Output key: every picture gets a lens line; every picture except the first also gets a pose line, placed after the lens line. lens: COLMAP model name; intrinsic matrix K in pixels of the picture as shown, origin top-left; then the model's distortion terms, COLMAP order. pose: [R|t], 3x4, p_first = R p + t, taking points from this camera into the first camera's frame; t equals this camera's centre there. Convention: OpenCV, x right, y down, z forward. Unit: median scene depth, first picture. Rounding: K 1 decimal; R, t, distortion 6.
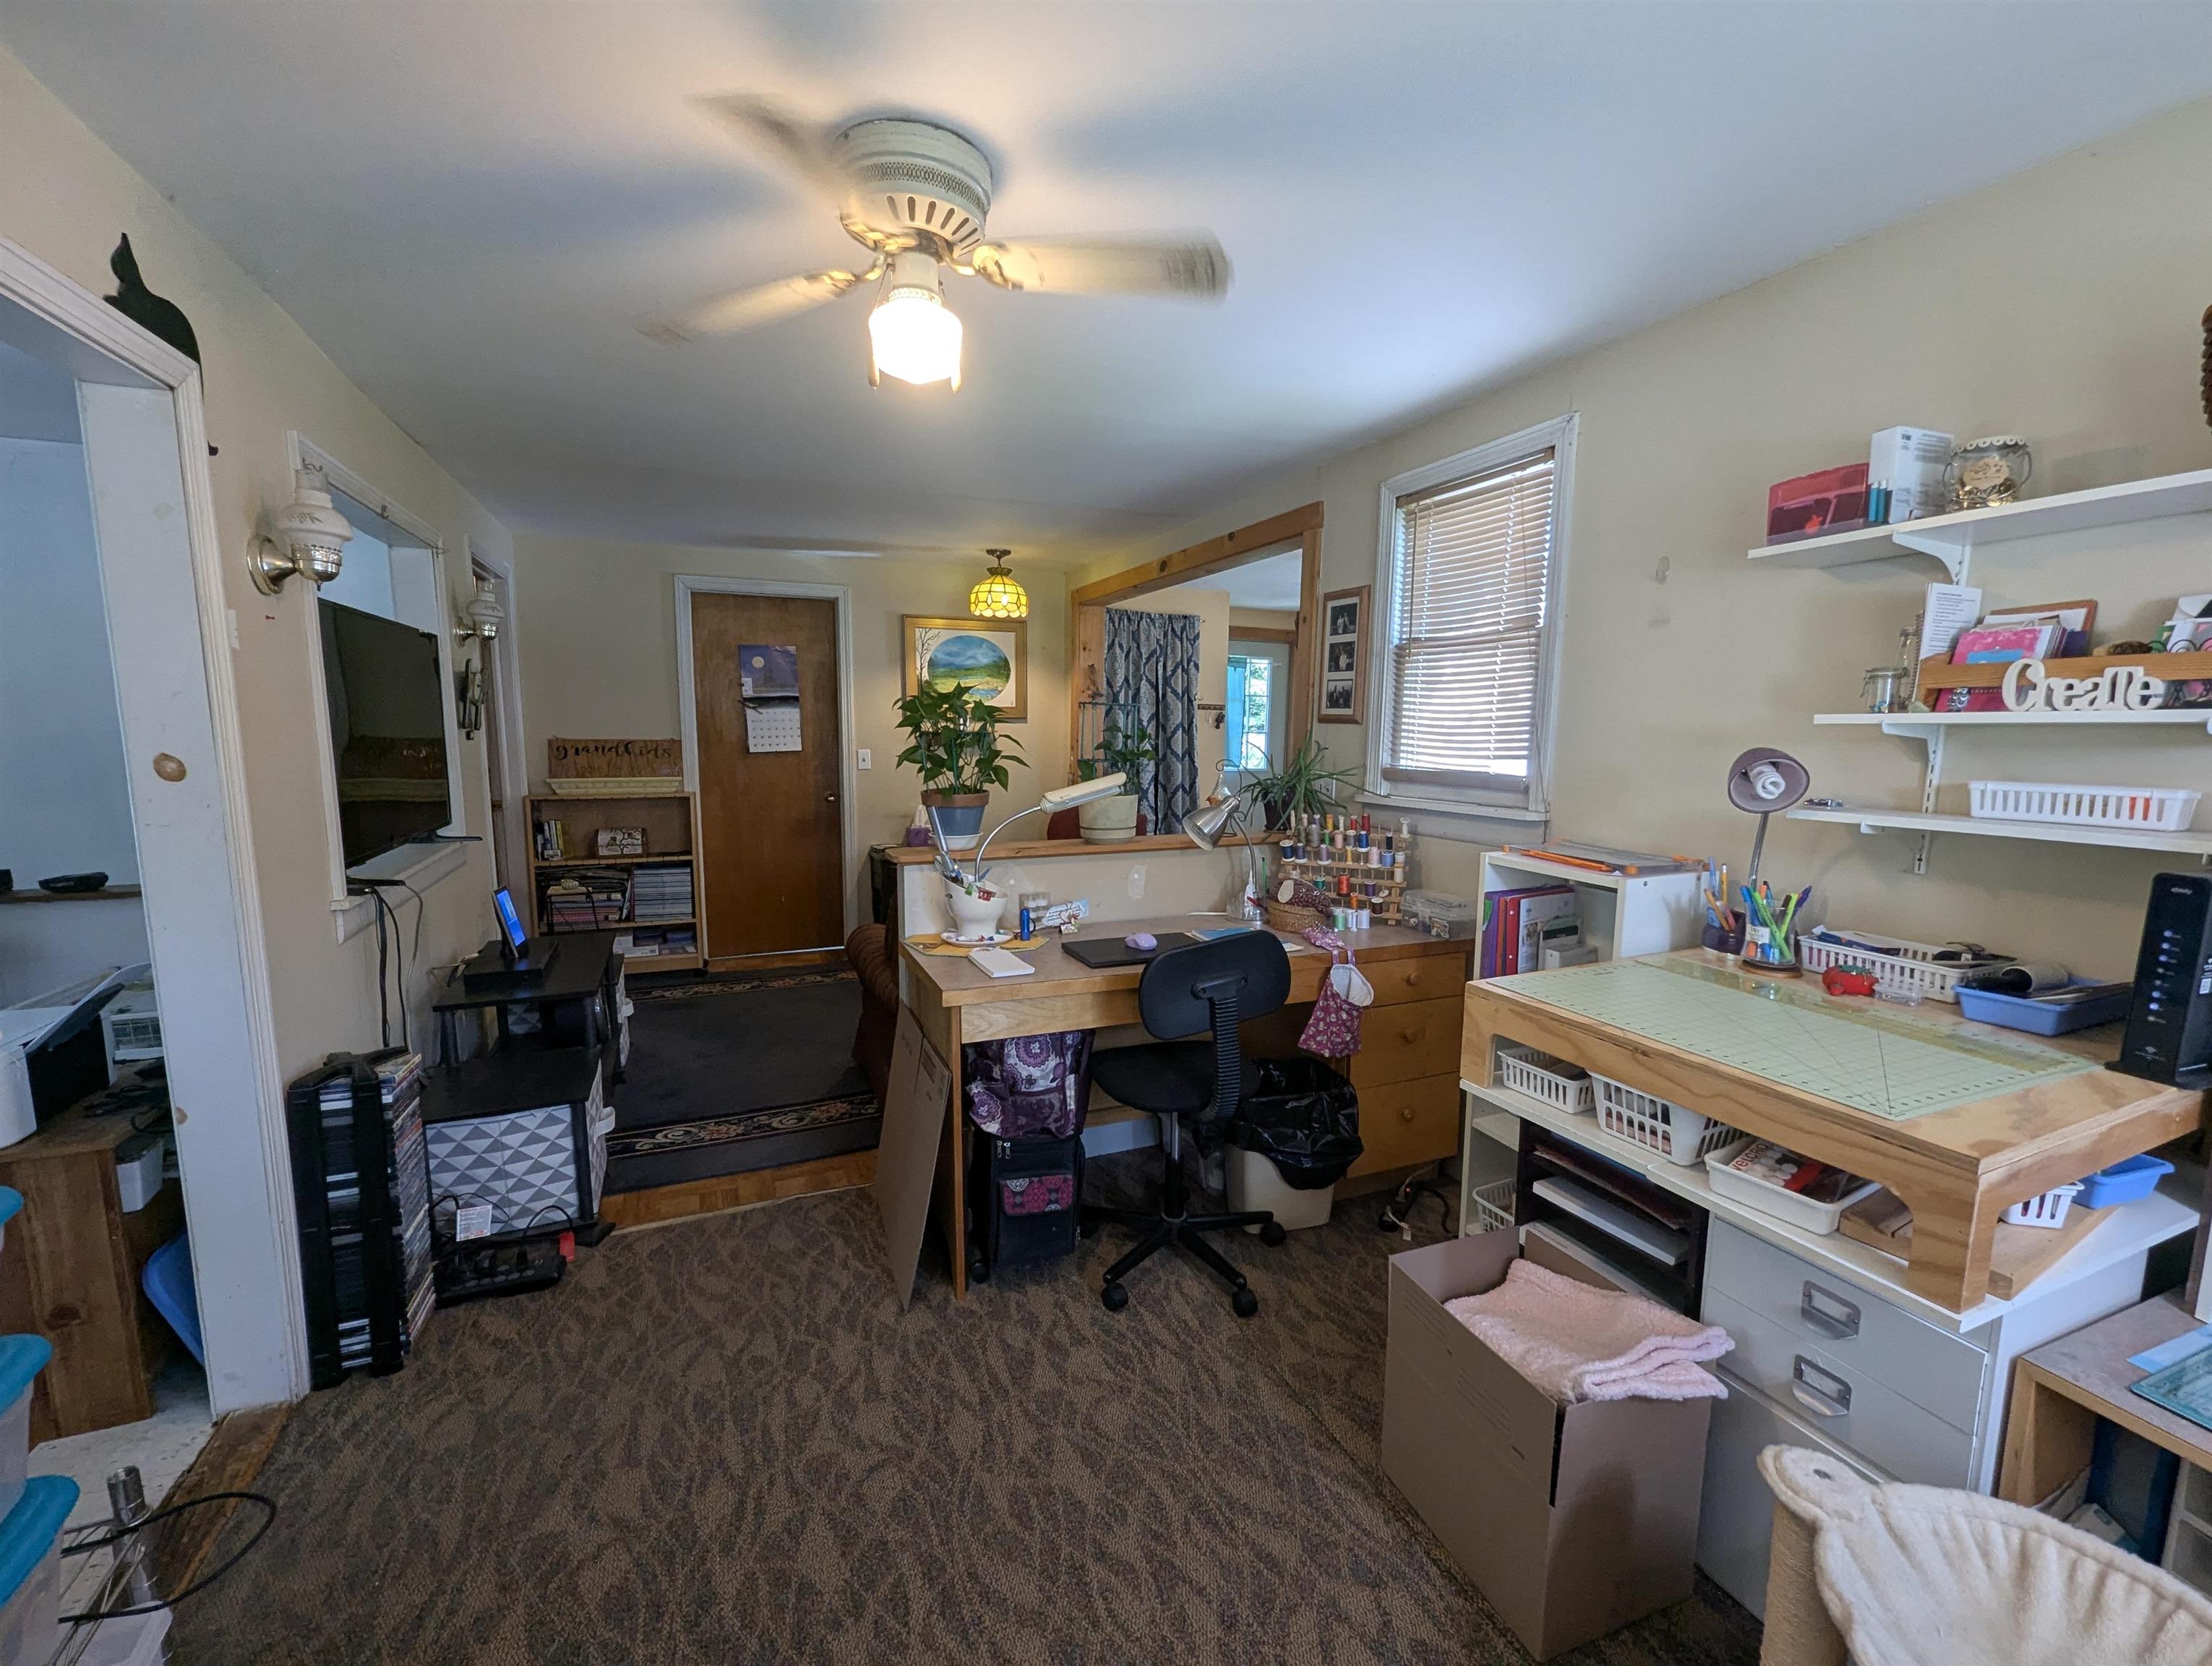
lens RADIAL K [[928.0, 0, 1120.4], [0, 928.0, 850.5], [0, 0, 1]] dist [0.000866, -0.001468]
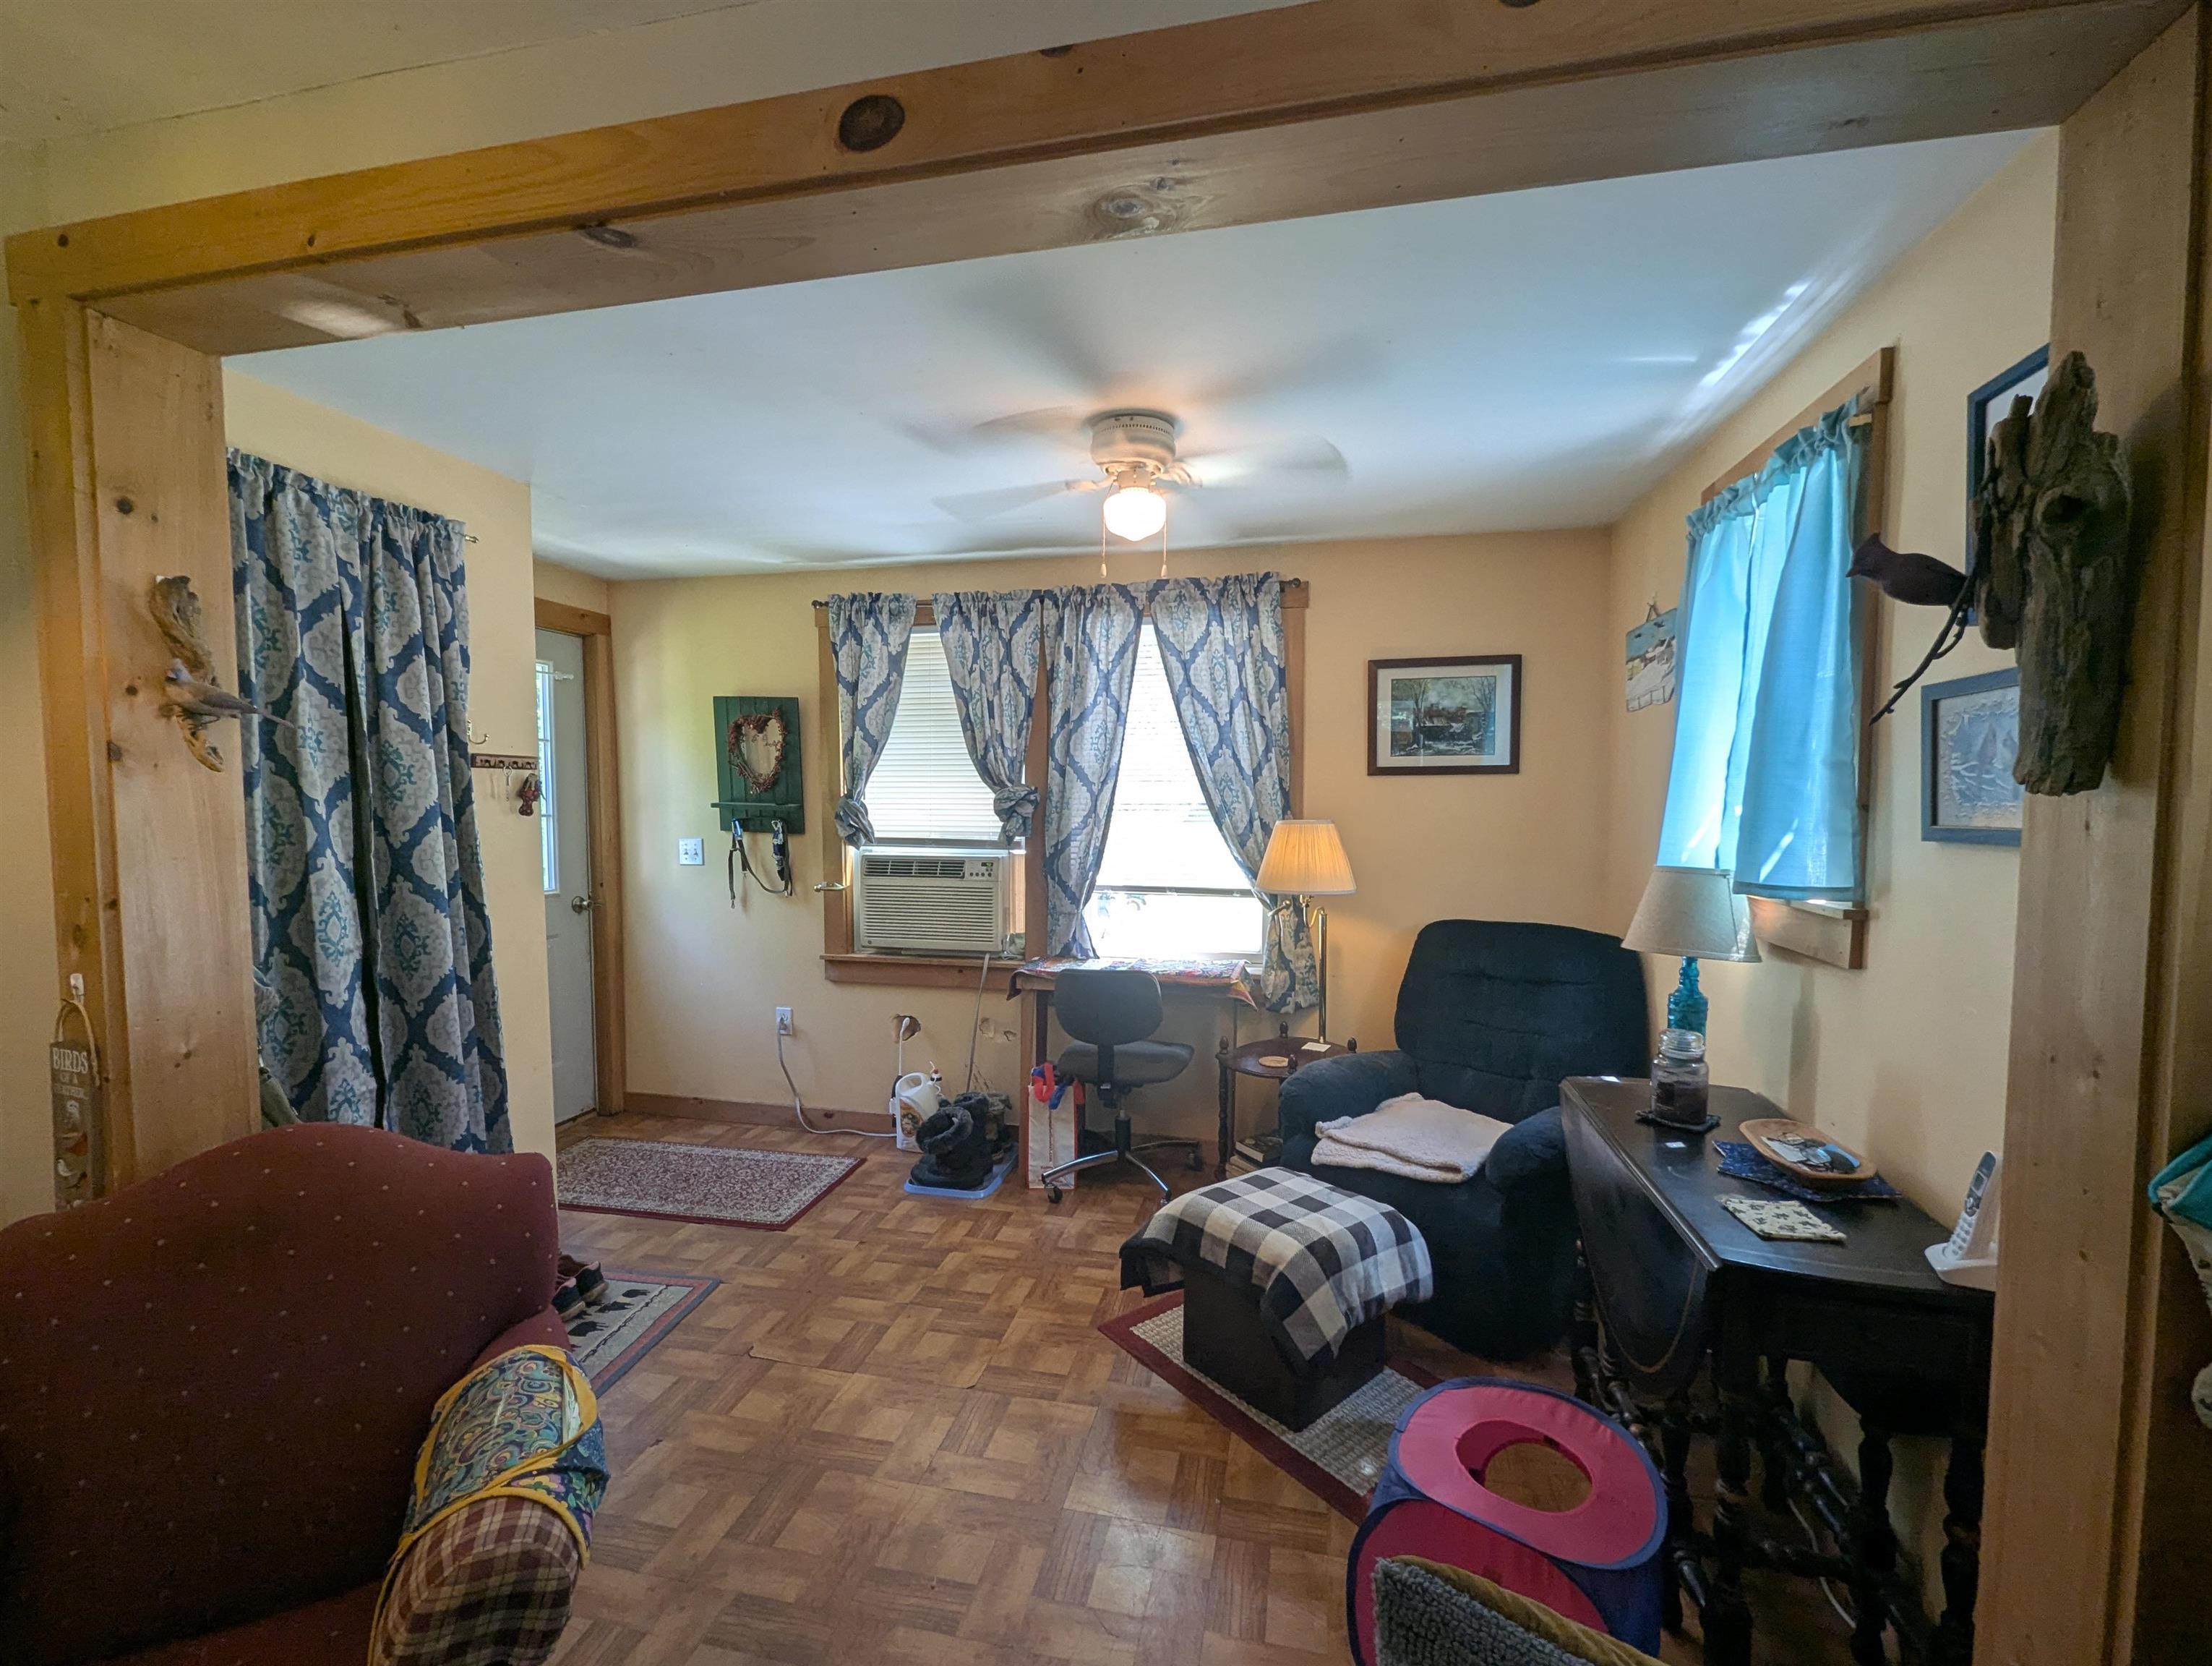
lens RADIAL K [[928.0, 0, 1120.4], [0, 928.0, 850.5], [0, 0, 1]] dist [0.000866, -0.001468]
pose [[0.578574, -0.064229, 0.813097, -0.155797], [0.115487, 0.993302, -0.003713, -0.180747], [-0.807412, 0.096050, 0.582117, 1.185084]]
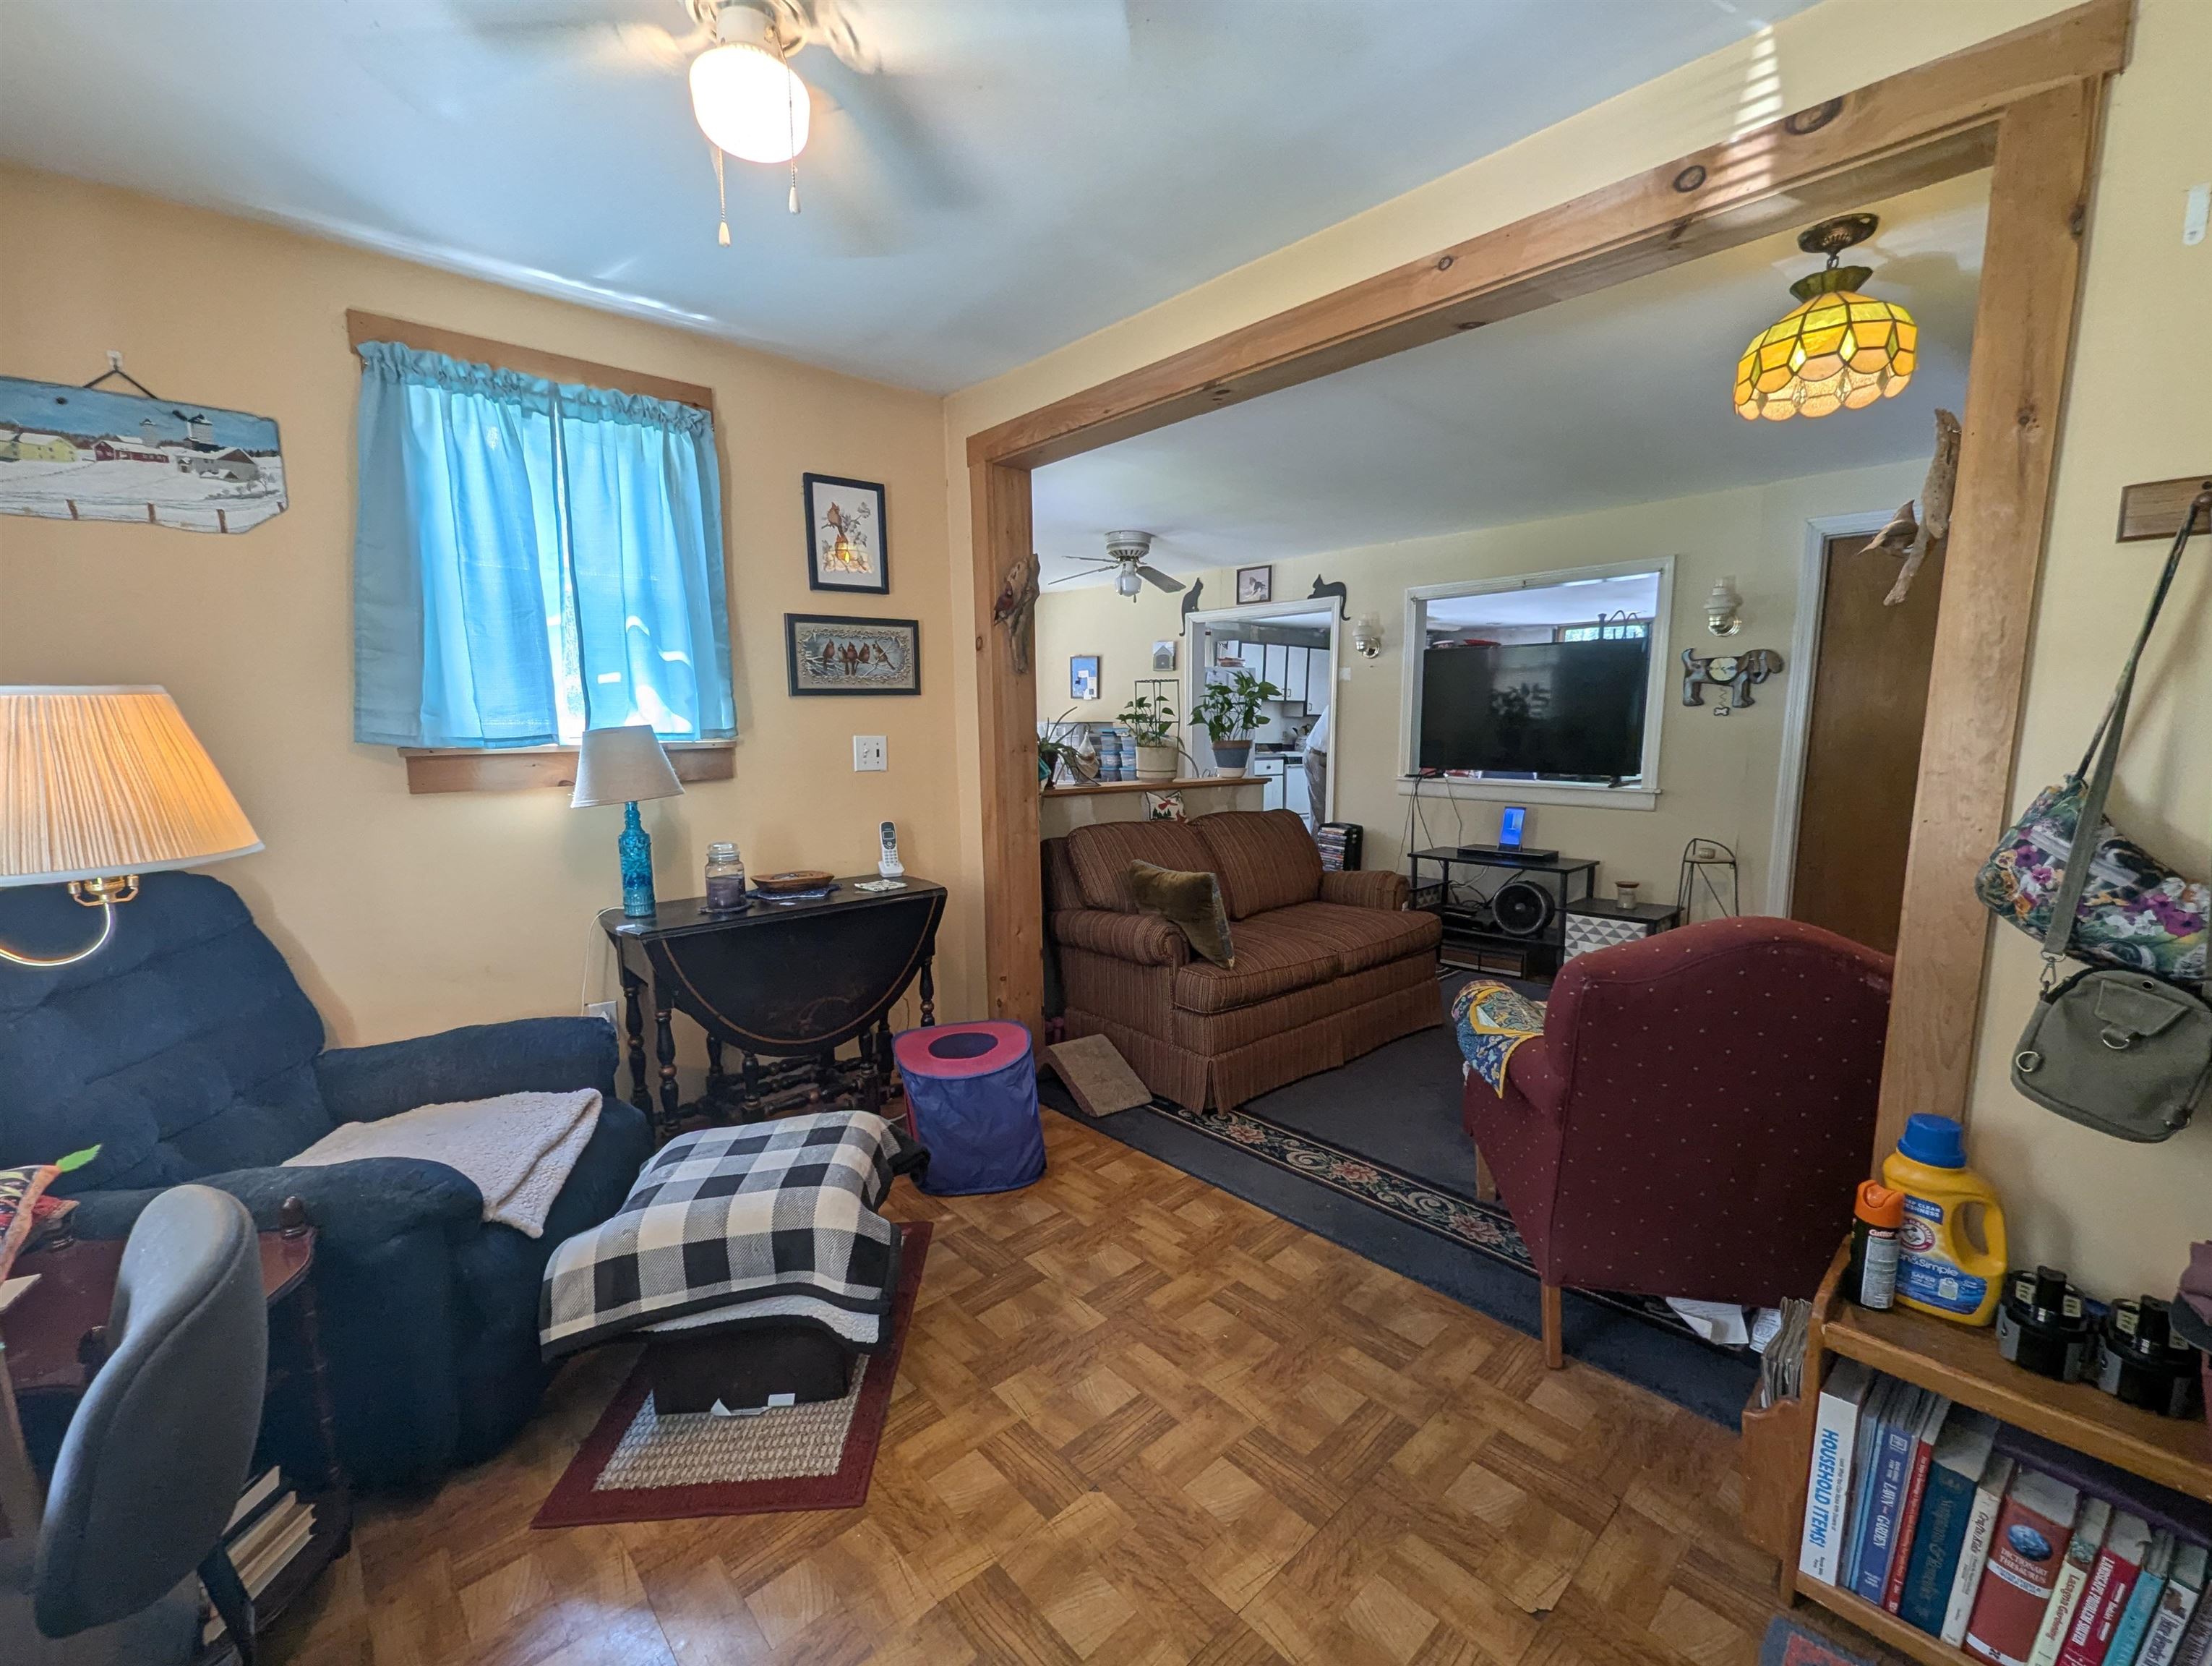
lens RADIAL K [[928.0, 0, 1120.4], [0, 928.0, 850.5], [0, 0, 1]] dist [0.000866, -0.001468]
pose [[-0.943047, 0.040100, -0.330234, 0.448042], [-0.053803, 0.961252, 0.270370, -0.254653], [0.328280, 0.272739, -0.904348, 2.065054]]
